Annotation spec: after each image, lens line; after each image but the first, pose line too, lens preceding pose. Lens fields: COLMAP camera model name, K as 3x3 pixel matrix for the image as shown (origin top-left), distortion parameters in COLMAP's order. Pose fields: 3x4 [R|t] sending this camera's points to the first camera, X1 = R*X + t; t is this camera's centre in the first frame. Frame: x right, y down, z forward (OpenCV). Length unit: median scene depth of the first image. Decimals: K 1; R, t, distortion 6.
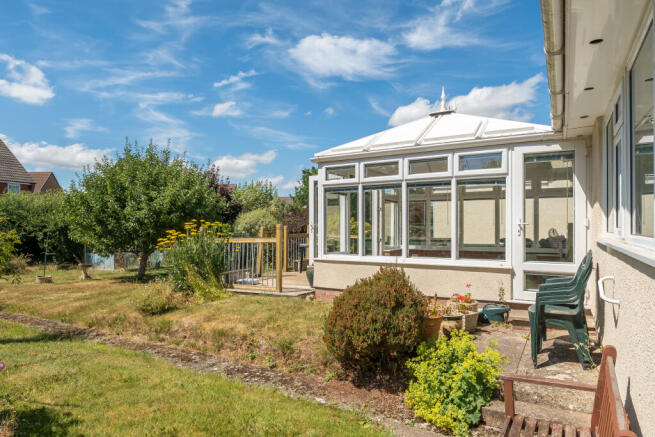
lens RADIAL K [[403.6, 0, 329.5], [0, 403.6, 219.5], [0, 0, 1]] dist [-0.018949, 0.003758]
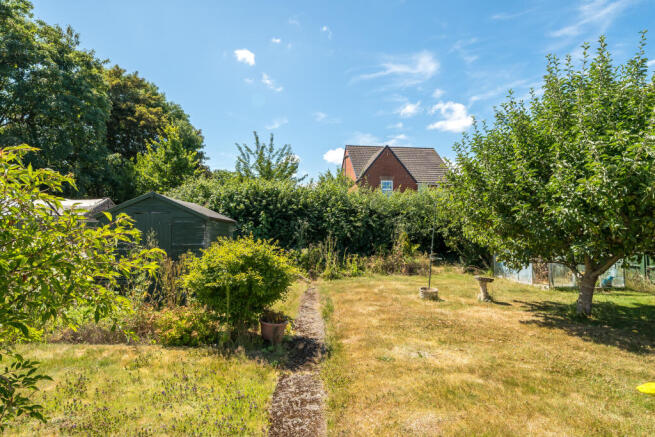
lens RADIAL K [[345.2, 0, 329.2], [0, 345.2, 216.4], [0, 0, 1]] dist [-0.005479, -0.001703]
pose [[0.513126, -0.022590, -0.858016, -0.264648], [0.016877, 0.999726, -0.016228, 0.018531], [0.858147, -0.006154, 0.513367, 0.509872]]
